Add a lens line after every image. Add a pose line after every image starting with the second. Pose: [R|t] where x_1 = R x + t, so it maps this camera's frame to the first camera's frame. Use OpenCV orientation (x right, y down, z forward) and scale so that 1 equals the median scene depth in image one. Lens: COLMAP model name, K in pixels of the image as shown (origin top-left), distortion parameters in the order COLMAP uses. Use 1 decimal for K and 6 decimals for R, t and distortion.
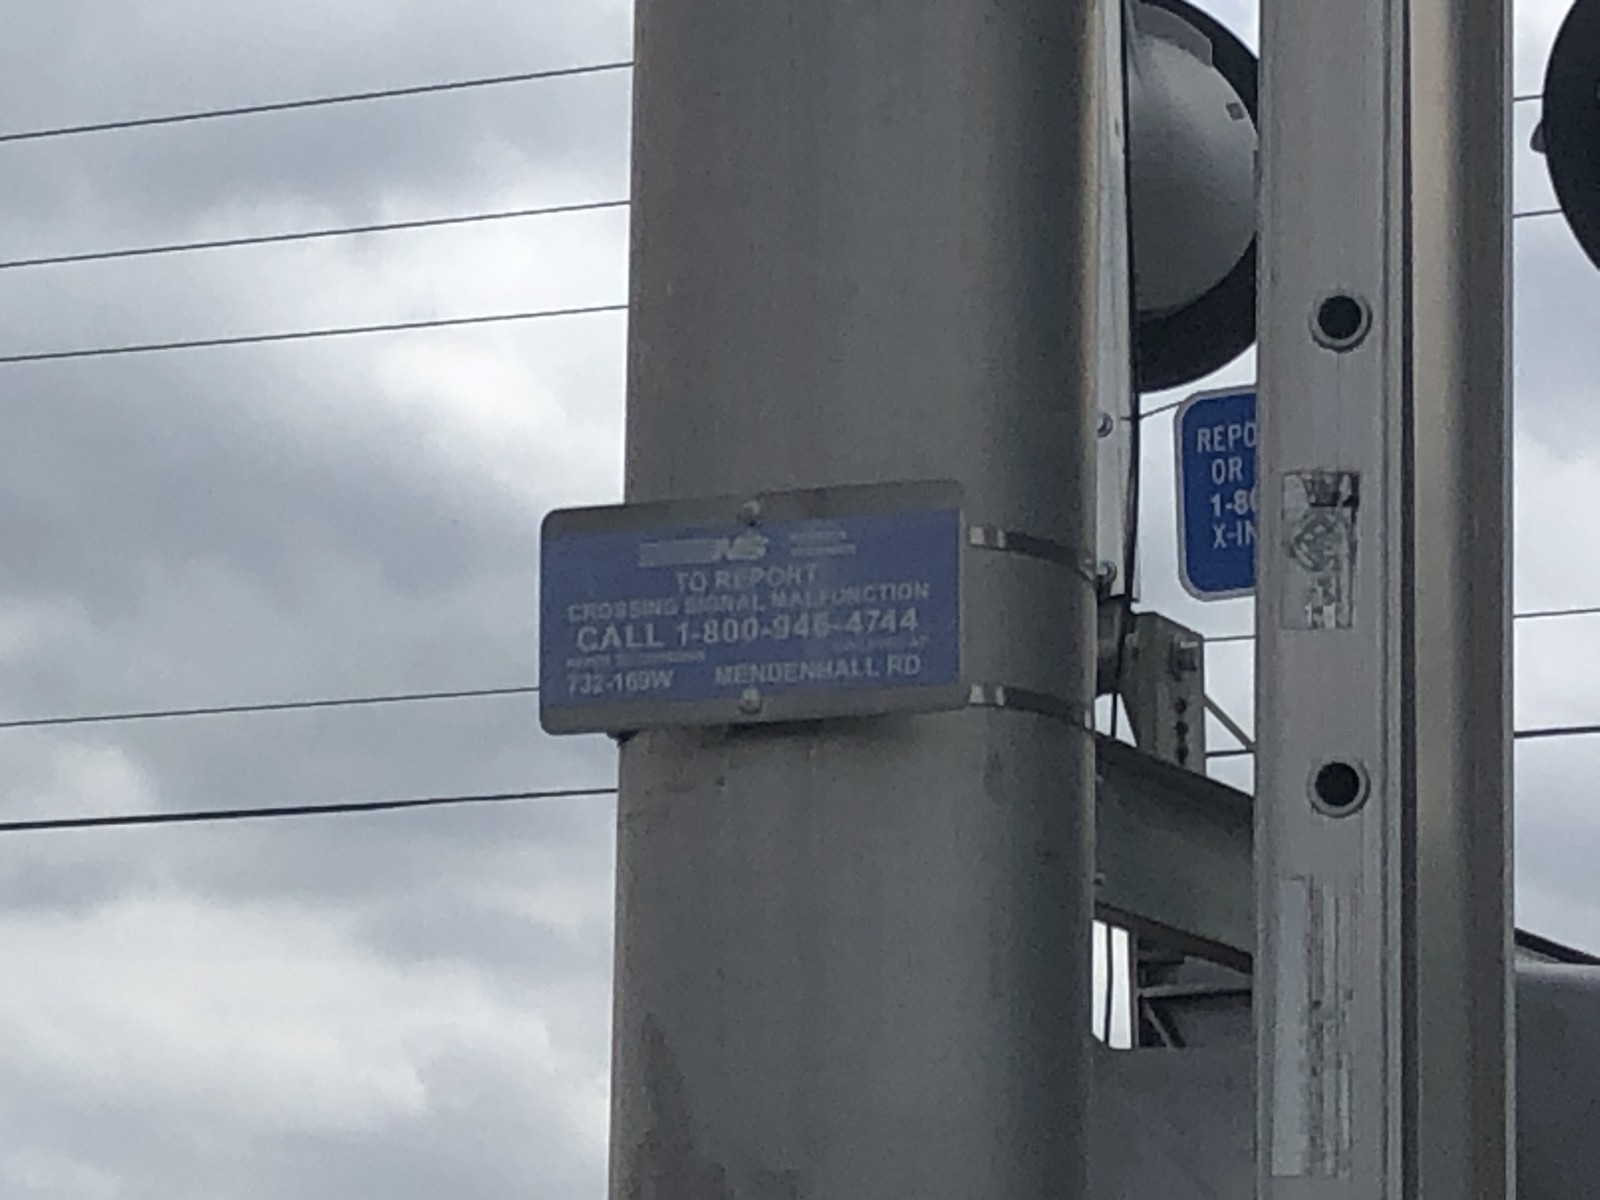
lens RADIAL K [[6412.0, 0, 800.0], [0, 6412.0, 600.0], [0, 0, 1]] dist [0.333679, -3.750770]
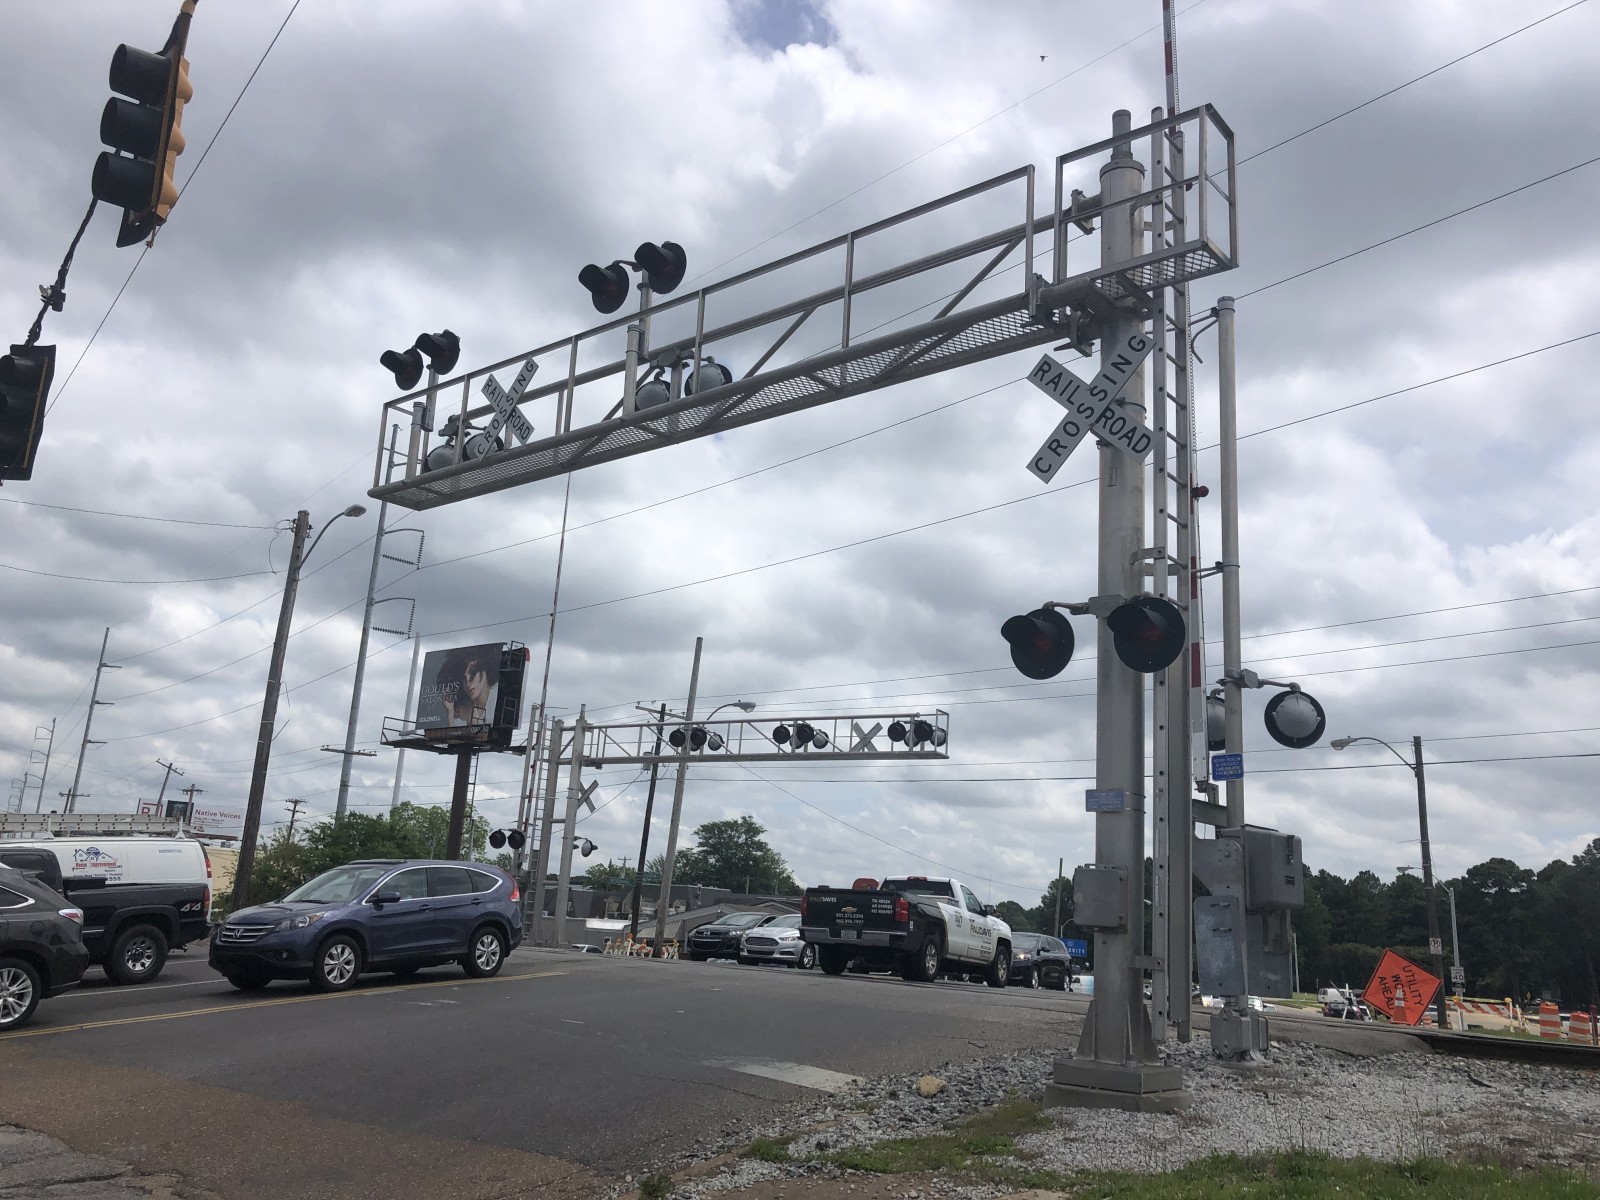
lens RADIAL K [[1307.9, 0, 800.0], [0, 1307.9, 600.0], [0, 0, 1]] dist [0.083134, -0.168354]
pose [[0.919183, -0.046669, -0.391056, 0.294135], [0.012445, 0.995900, -0.089599, -0.104176], [0.393634, 0.077491, 0.915995, -0.891636]]
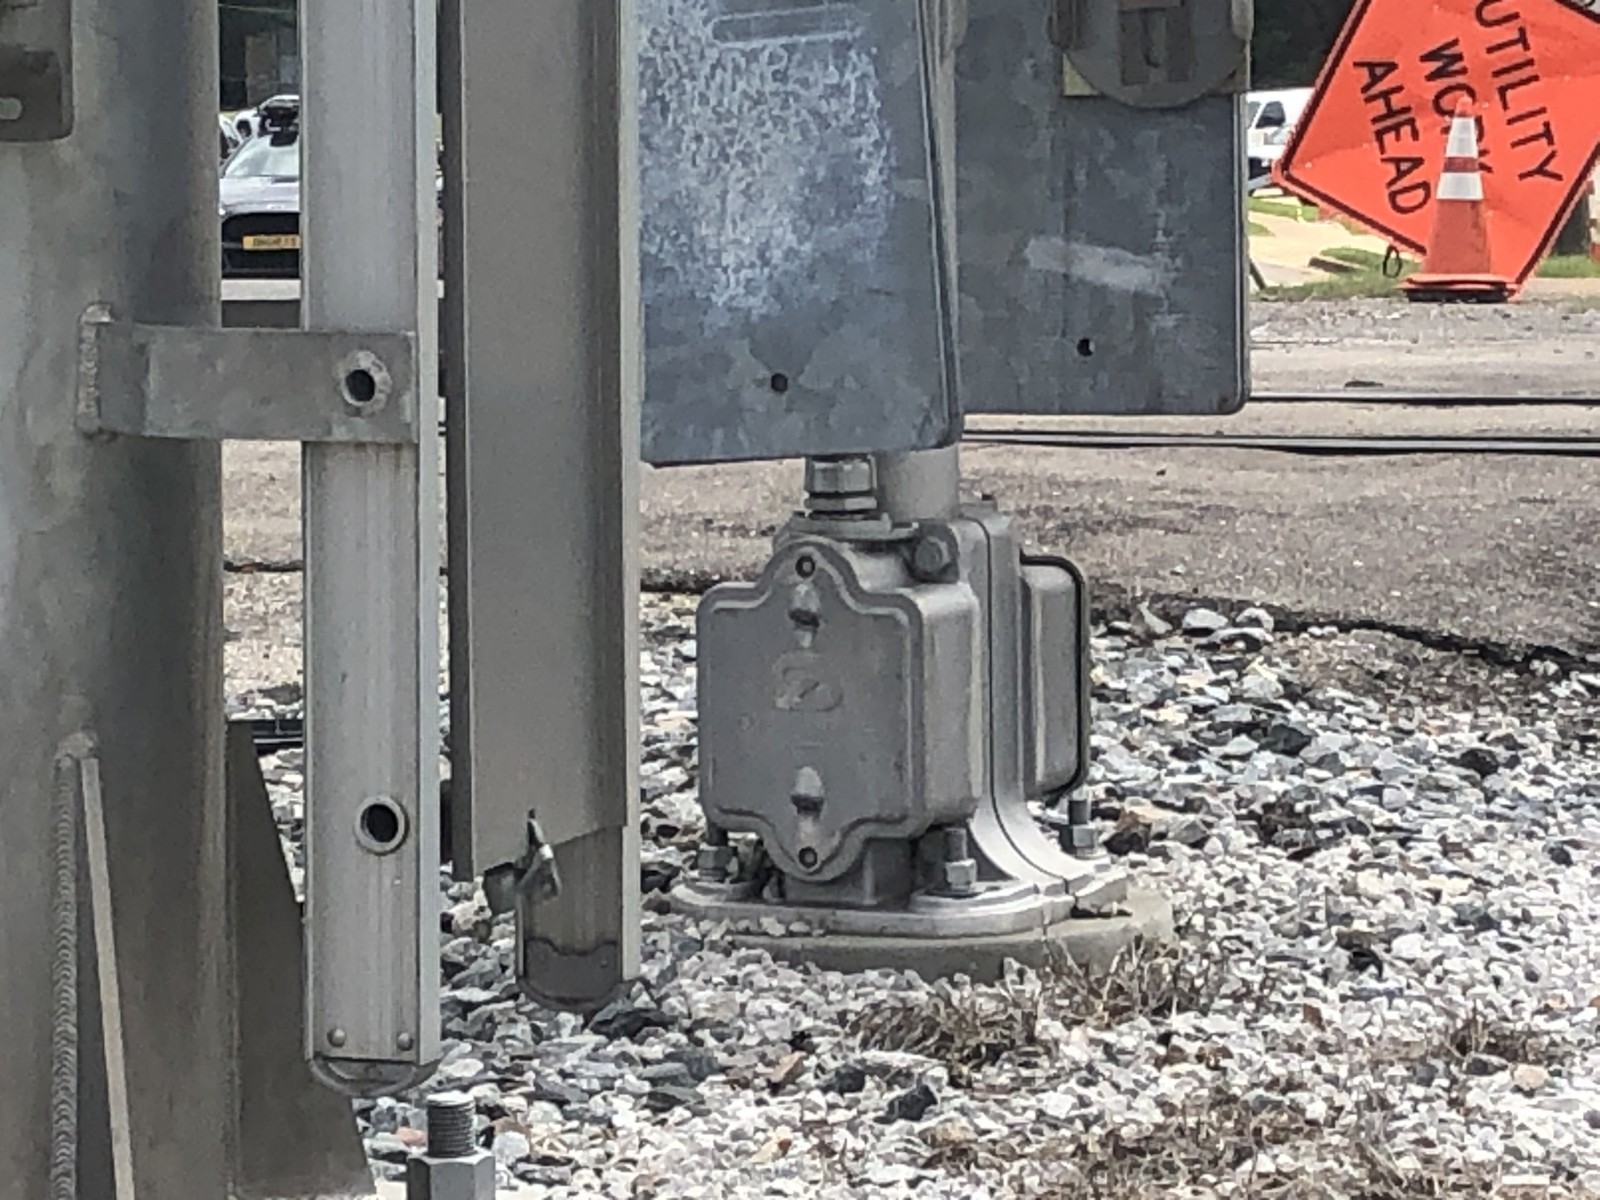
lens RADIAL K [[6412.0, 0, 800.0], [0, 6412.0, 600.0], [0, 0, 1]] dist [0.333679, -3.750770]
pose [[0.998053, -0.015687, -0.060375, 0.160559], [0.031265, 0.963318, 0.266535, -0.002283], [0.053979, -0.267904, 0.961932, -0.067496]]
